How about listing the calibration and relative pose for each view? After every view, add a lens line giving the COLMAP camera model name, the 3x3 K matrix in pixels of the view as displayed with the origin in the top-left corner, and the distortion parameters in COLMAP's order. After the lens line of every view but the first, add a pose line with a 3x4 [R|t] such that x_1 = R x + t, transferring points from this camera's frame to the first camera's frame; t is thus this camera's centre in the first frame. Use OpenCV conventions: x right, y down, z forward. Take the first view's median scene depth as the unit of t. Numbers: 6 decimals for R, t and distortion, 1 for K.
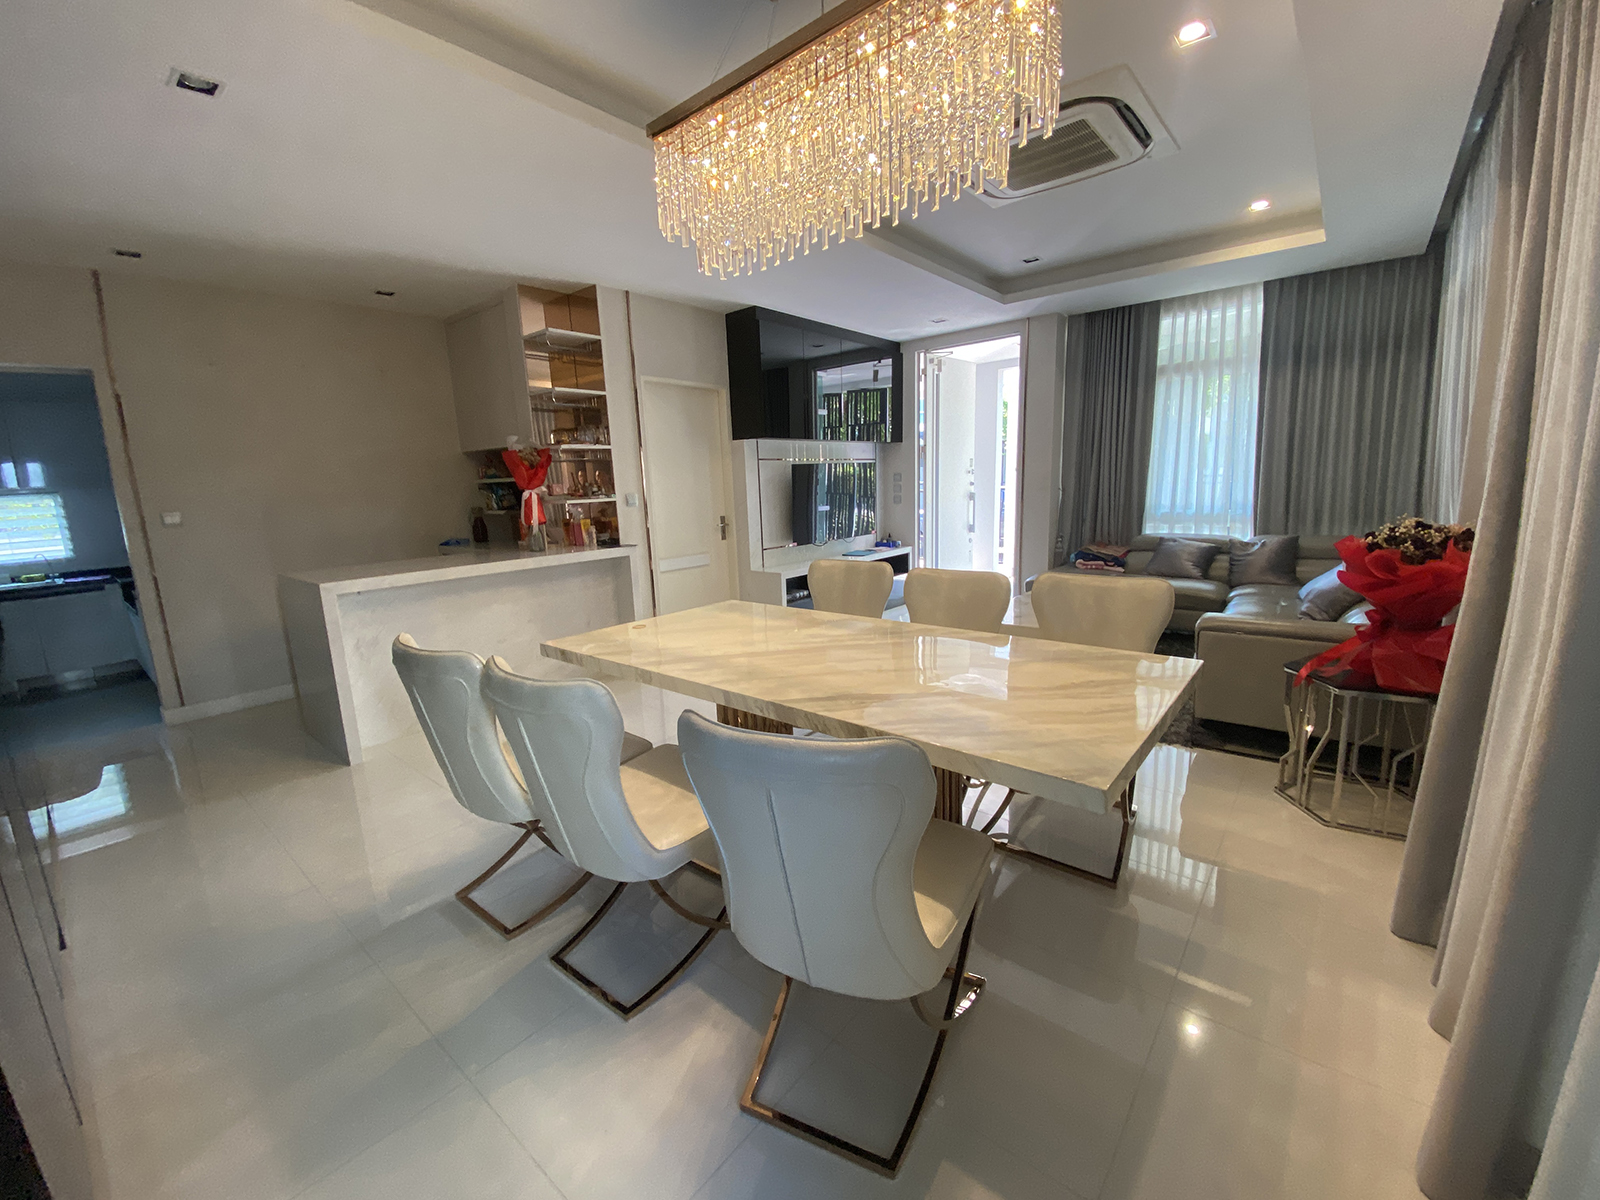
lens RADIAL K [[647.5, 0, 800.0], [0, 647.5, 600.0], [0, 0, 1]] dist [-0.007748, -0.009919]
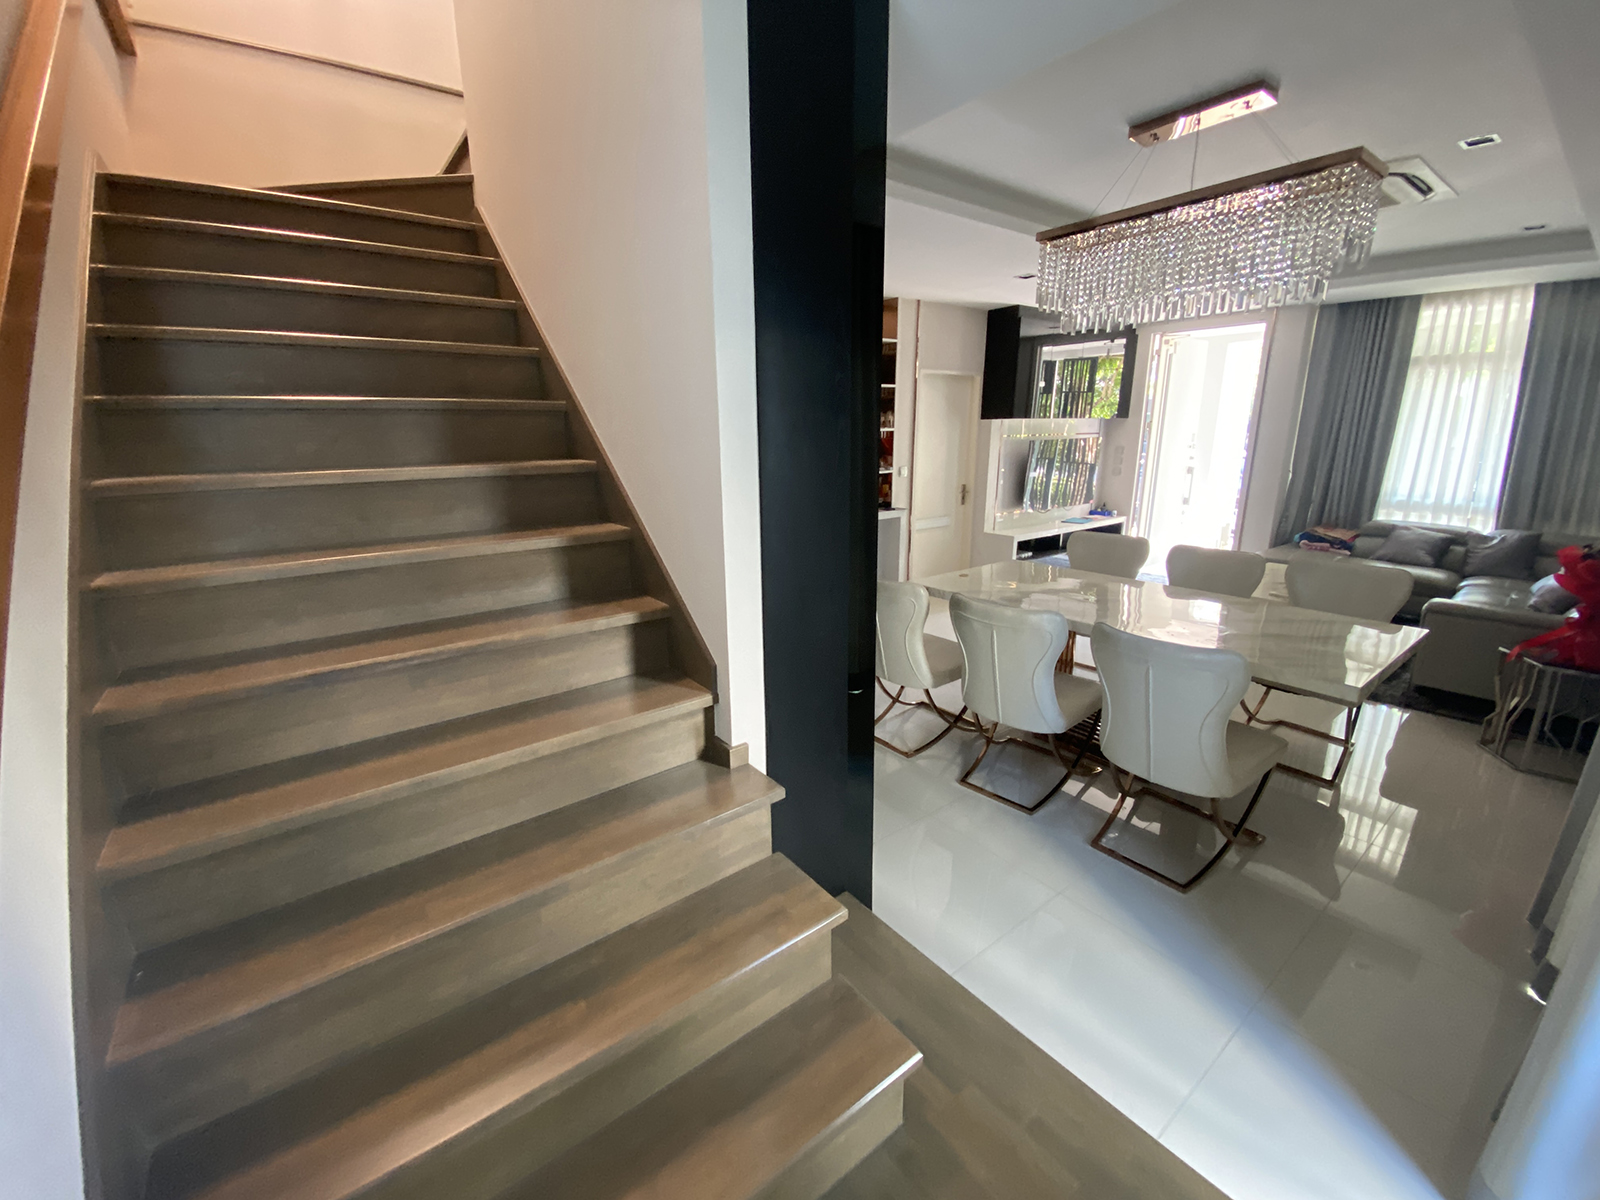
lens RADIAL K [[647.5, 0, 800.0], [0, 647.5, 600.0], [0, 0, 1]] dist [-0.007748, -0.009919]
pose [[0.973407, 0.080427, -0.214502, -0.154539], [-0.063082, 0.994250, 0.086527, -0.003366], [0.220228, -0.070695, 0.972883, -0.241292]]
